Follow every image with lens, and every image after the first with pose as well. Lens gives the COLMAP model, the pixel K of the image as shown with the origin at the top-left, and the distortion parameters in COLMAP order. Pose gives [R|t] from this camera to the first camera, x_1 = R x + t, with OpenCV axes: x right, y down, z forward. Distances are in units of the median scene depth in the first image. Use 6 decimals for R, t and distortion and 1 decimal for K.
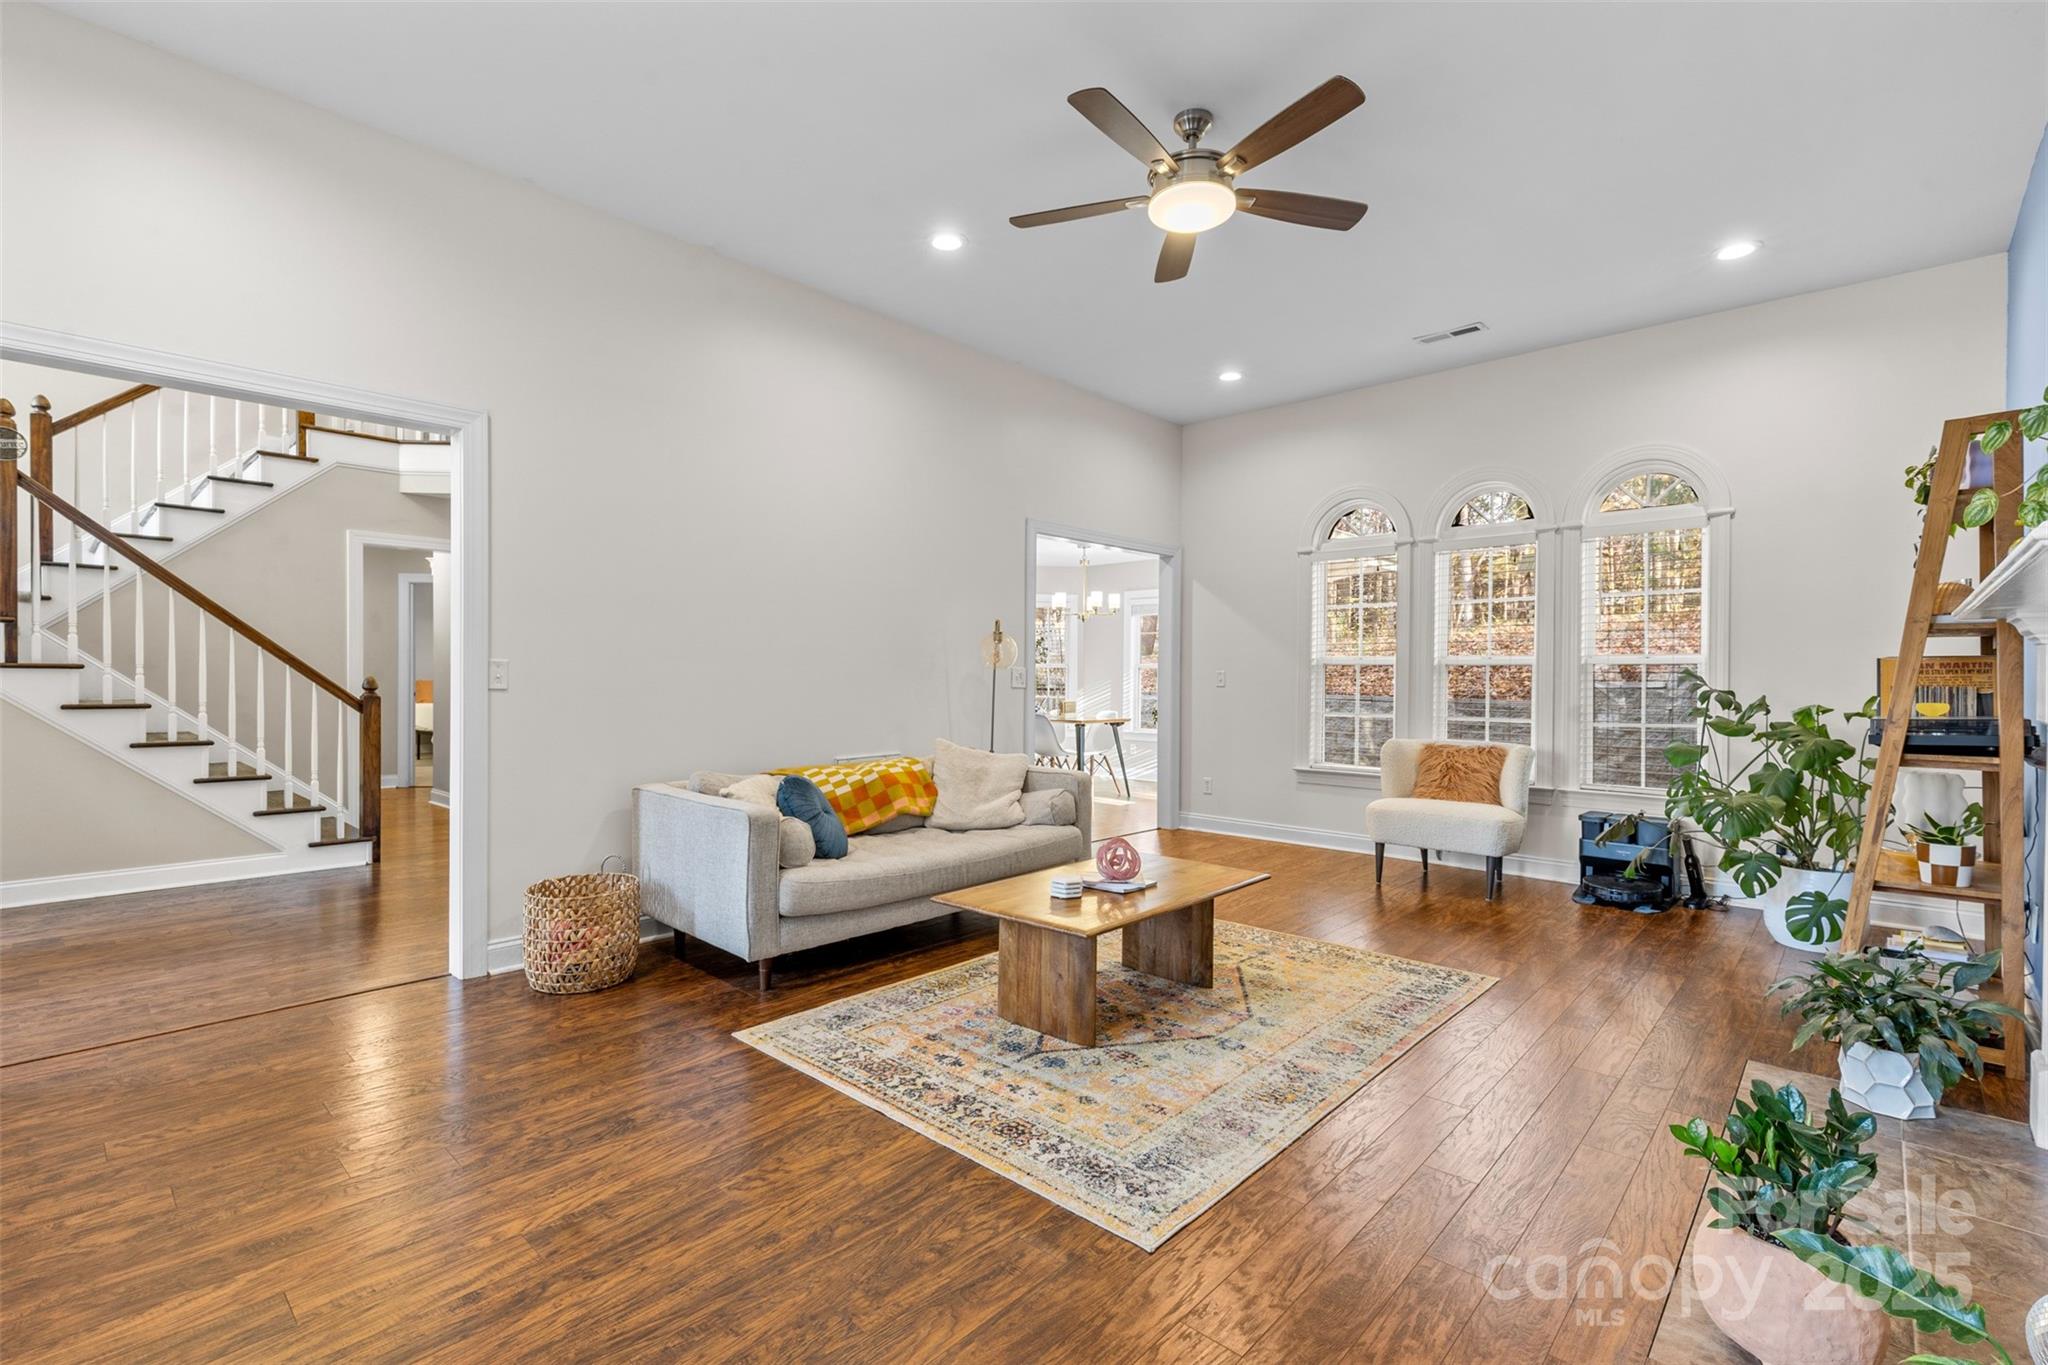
lens RADIAL K [[917.0, 0, 1023.1], [0, 917.0, 675.6], [0, 0, 1]] dist [0.005007, 0.000266]
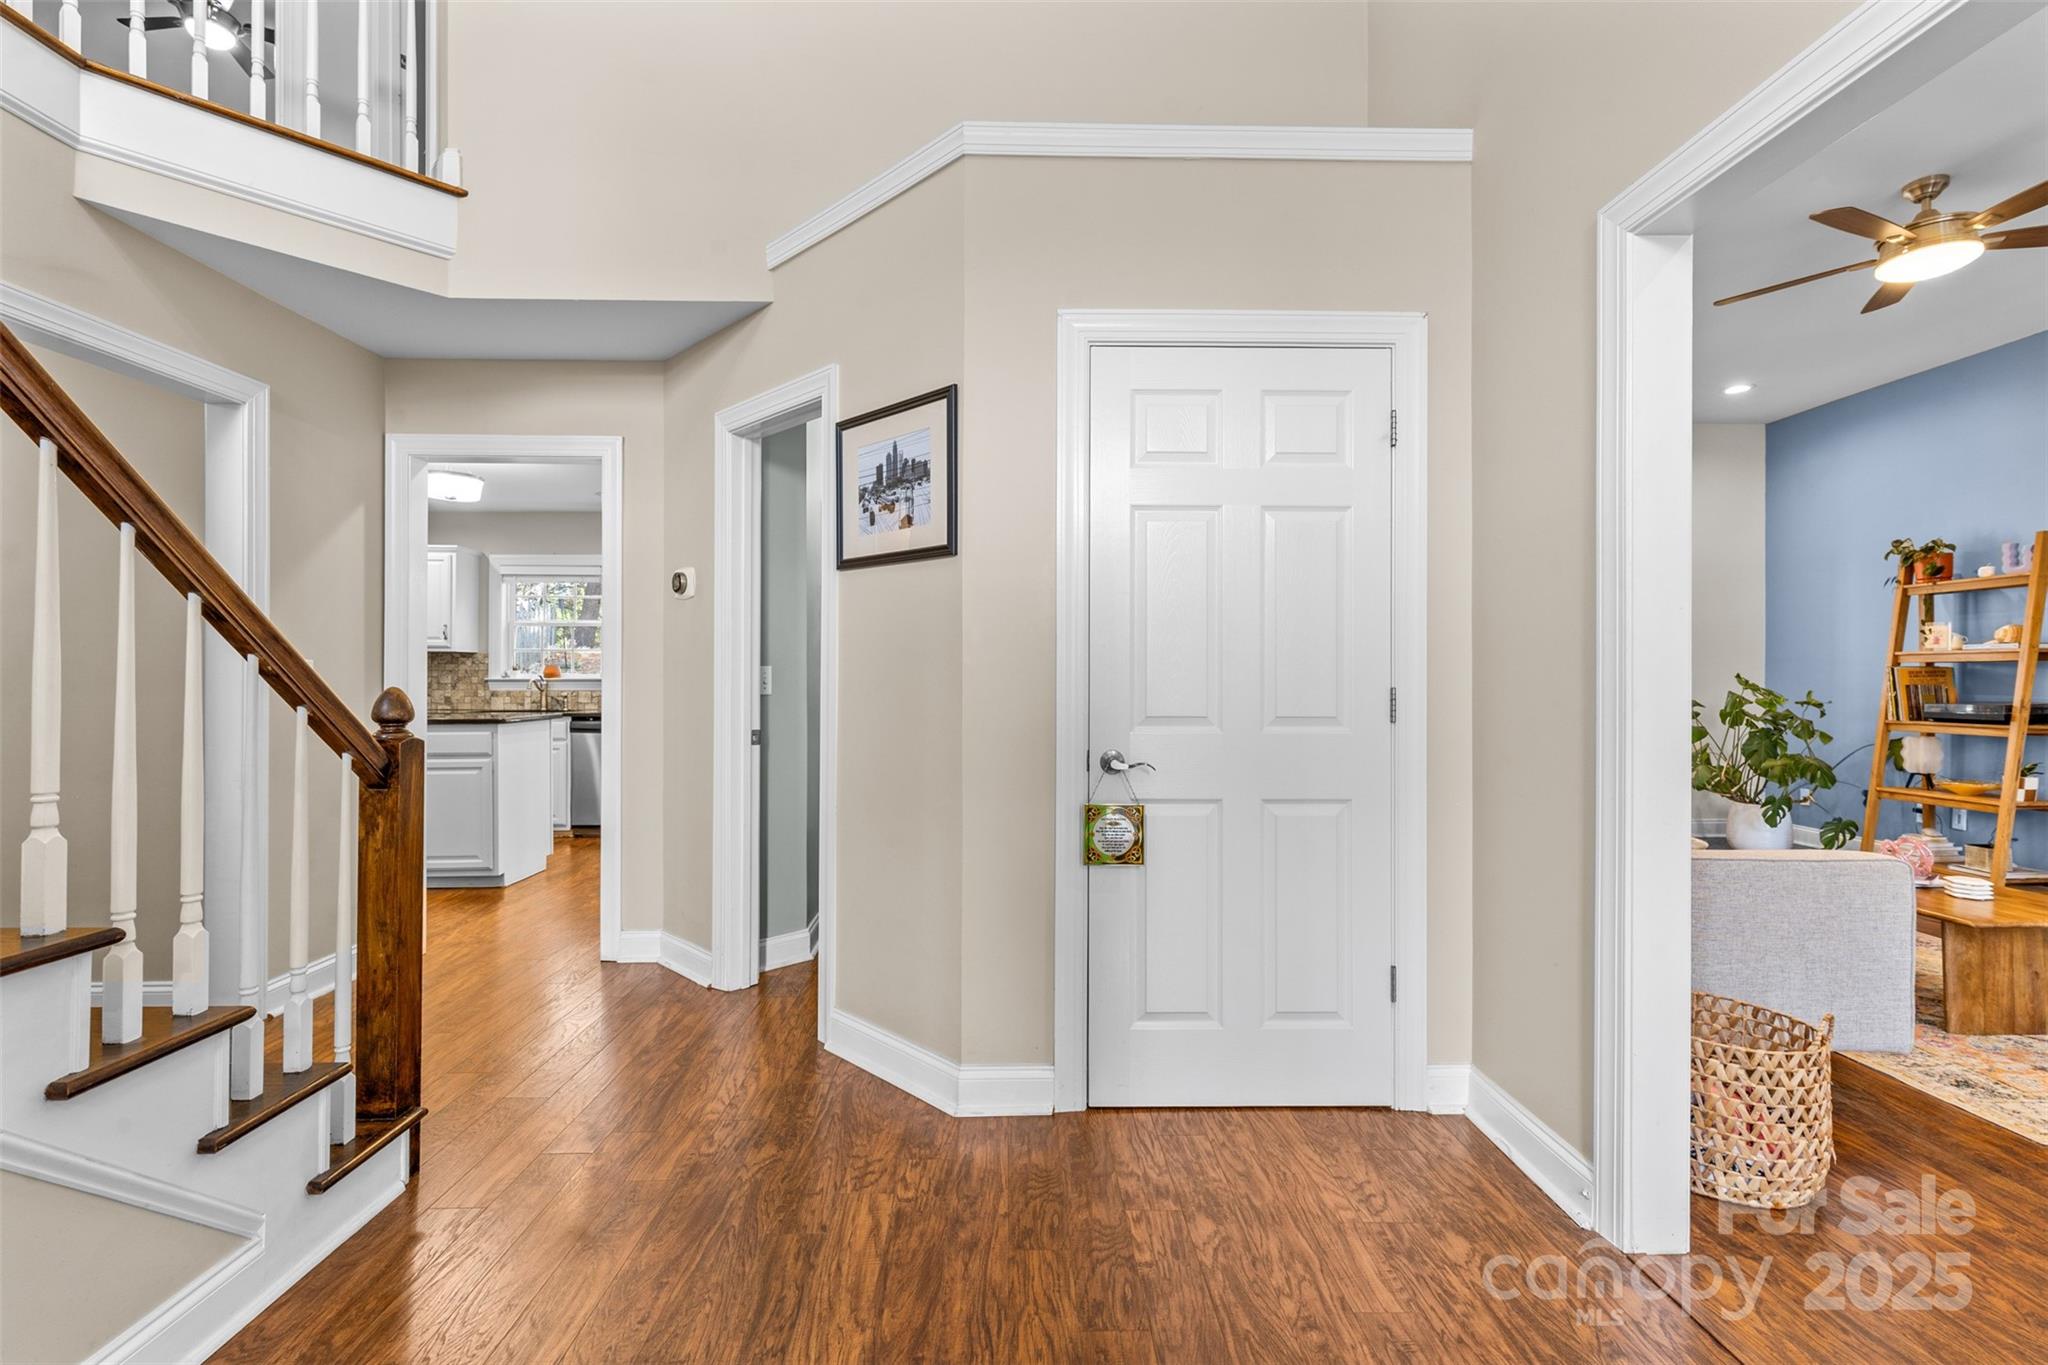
lens RADIAL K [[917.0, 0, 1023.1], [0, 917.0, 675.6], [0, 0, 1]] dist [0.005007, 0.000266]
pose [[0.720349, -0.001723, 0.693610, -1.387826], [0.000745, 0.999998, 0.001711, -0.008368], [-0.693612, -0.000716, 0.720349, 0.968041]]
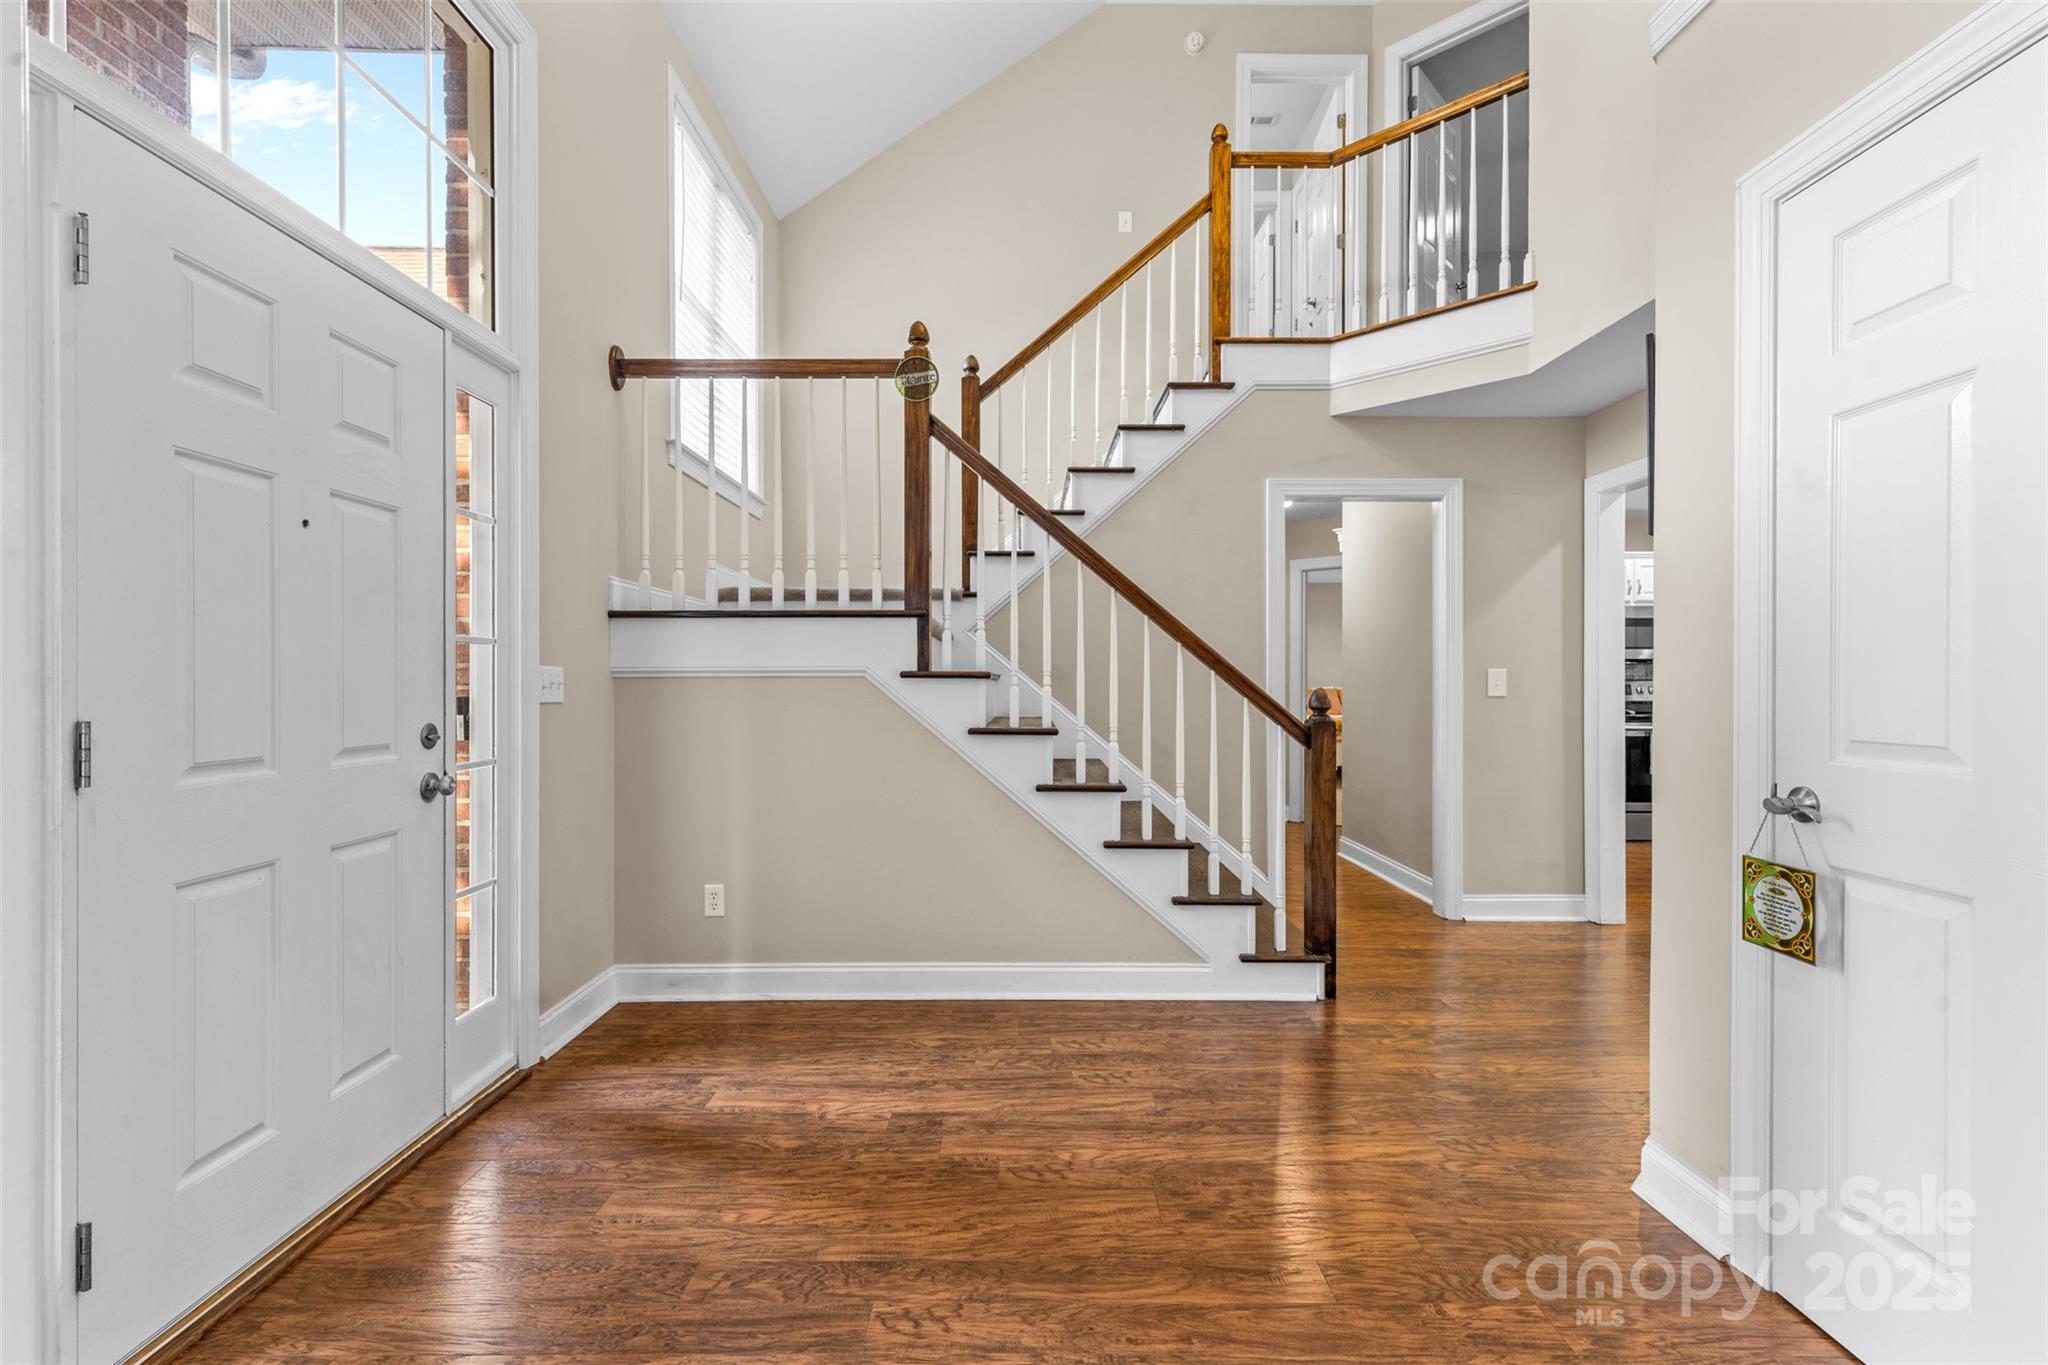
lens RADIAL K [[918.0, 0, 1021.0], [0, 918.0, 685.2], [0, 0, 1]] dist [0.001887, 0.000231]
pose [[0.676225, -0.001197, -0.736694, -0.702351], [0.002492, 0.999997, 0.000663, -0.003577], [0.736691, -0.002284, 0.676226, 0.787235]]
